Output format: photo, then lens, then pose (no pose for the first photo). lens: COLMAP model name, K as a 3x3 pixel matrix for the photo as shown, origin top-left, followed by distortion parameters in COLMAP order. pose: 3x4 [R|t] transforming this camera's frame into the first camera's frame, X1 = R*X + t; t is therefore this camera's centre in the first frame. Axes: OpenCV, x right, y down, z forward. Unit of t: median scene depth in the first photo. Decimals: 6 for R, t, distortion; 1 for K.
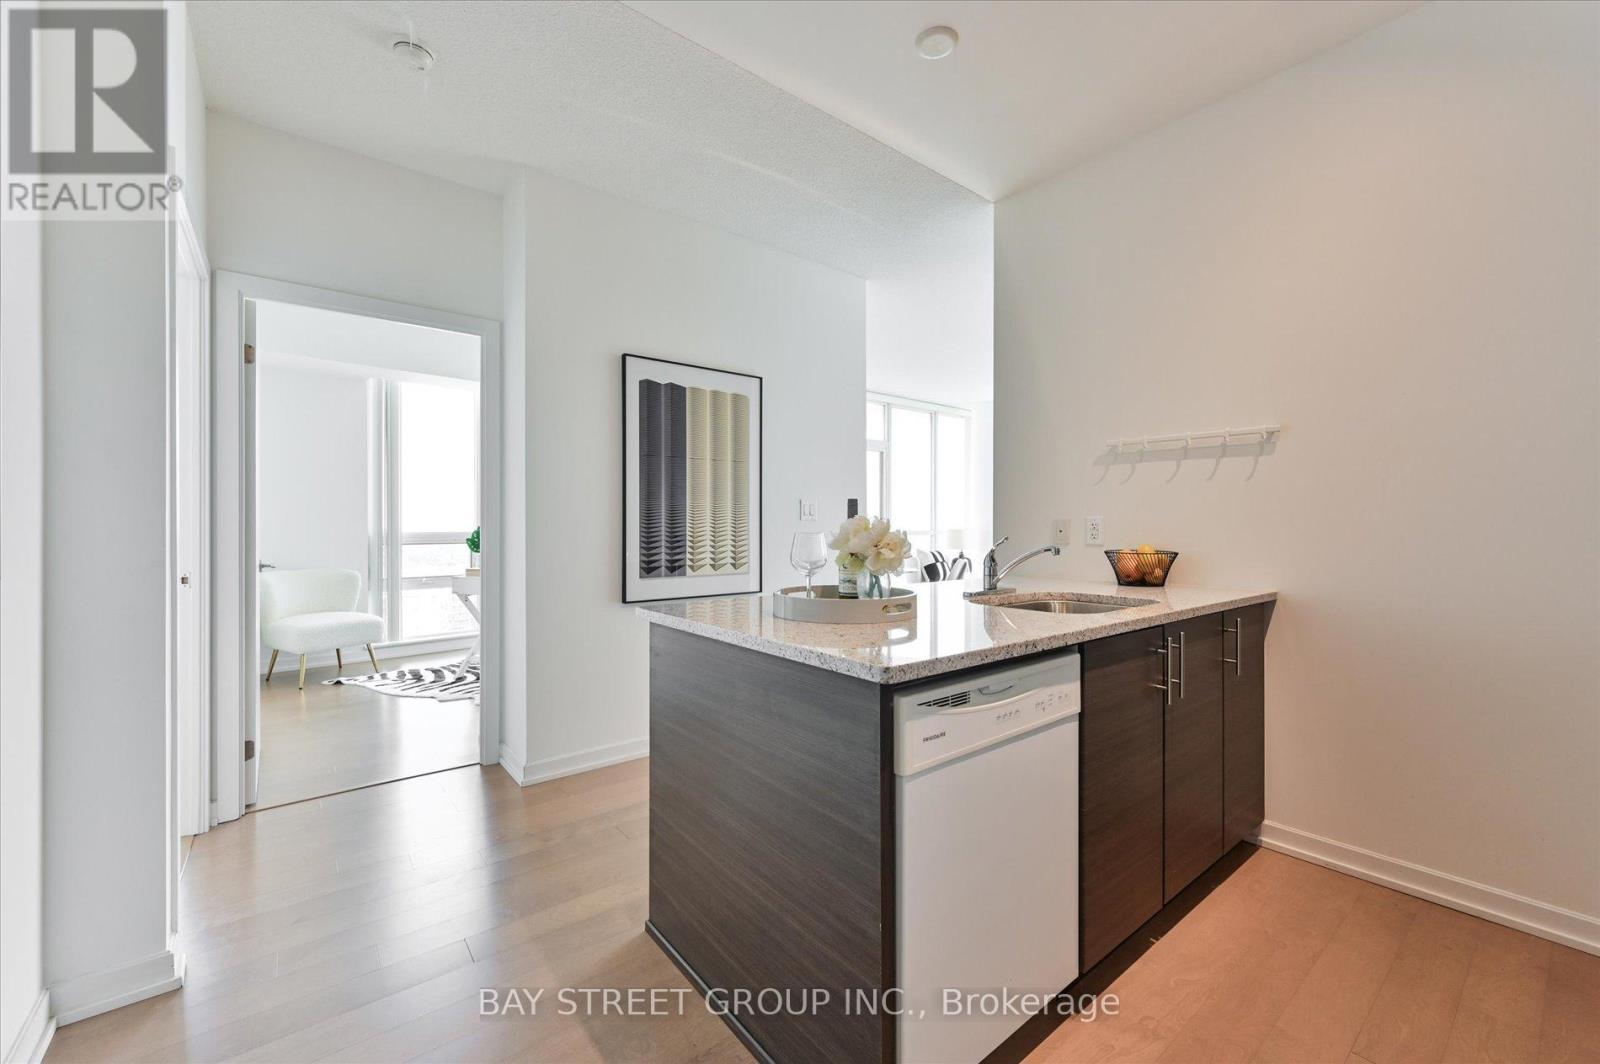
lens RADIAL K [[637.5, 0, 795.2], [0, 637.5, 528.1], [0, 0, 1]] dist [0.001174, -0.000733]
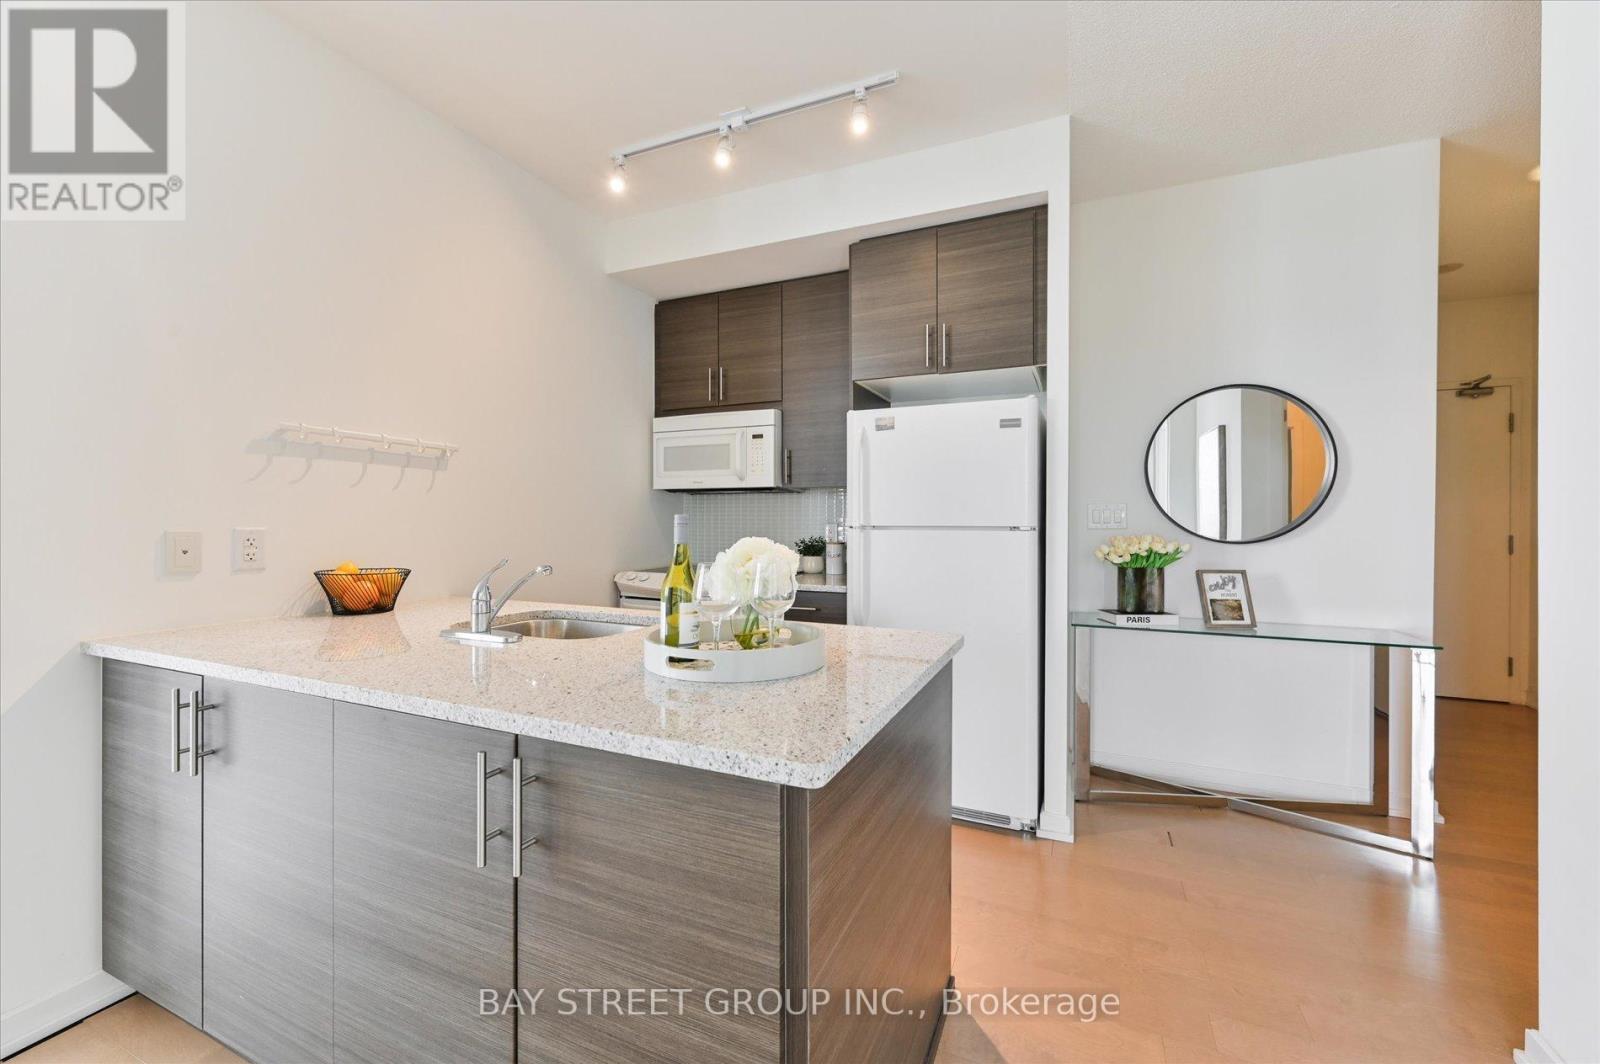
lens RADIAL K [[637.5, 0, 801.4], [0, 637.5, 528.8], [0, 0, 1]] dist [0.001174, -0.000733]
pose [[-0.473900, -0.011110, 0.880509, -0.464729], [0.003723, 0.999886, 0.014620, -0.027755], [-0.880571, 0.010206, -0.473805, 0.913618]]
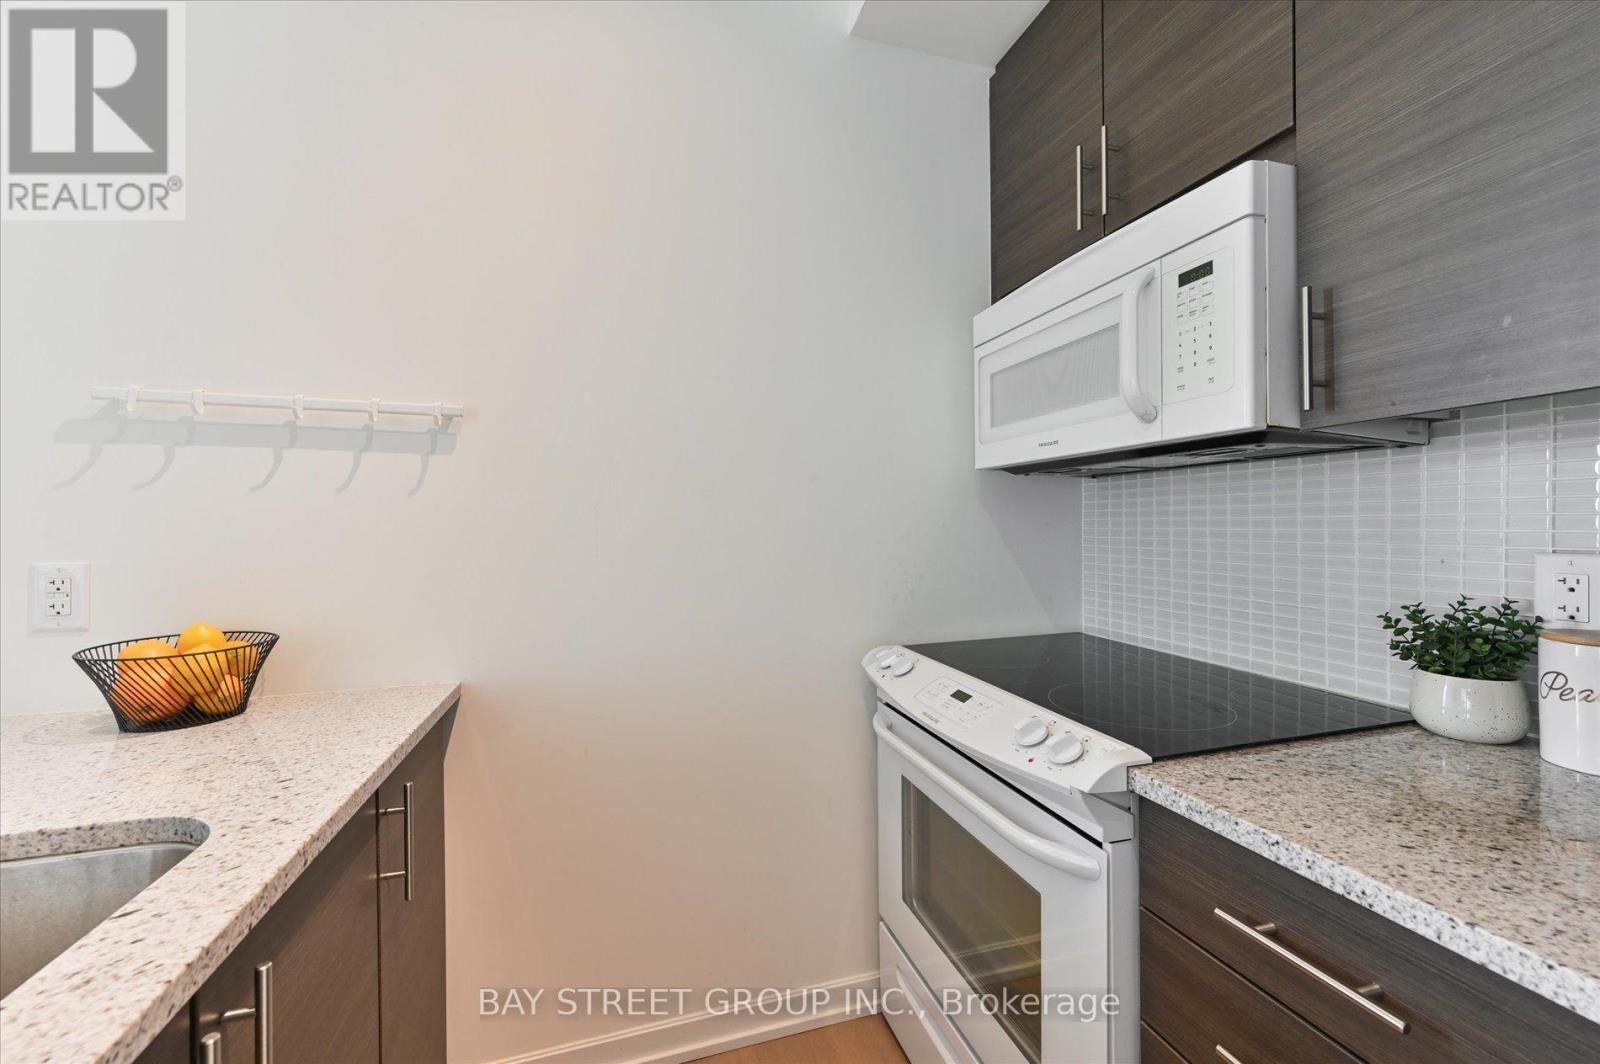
lens RADIAL K [[637.5, 0, 805.9], [0, 637.5, 525.1], [0, 0, 1]] dist [0.001174, -0.000733]
pose [[0.355507, -0.004173, 0.934664, 0.286255], [0.013616, 0.999907, -0.000715, -0.040543], [-0.934574, 0.012981, 0.355531, 0.444189]]
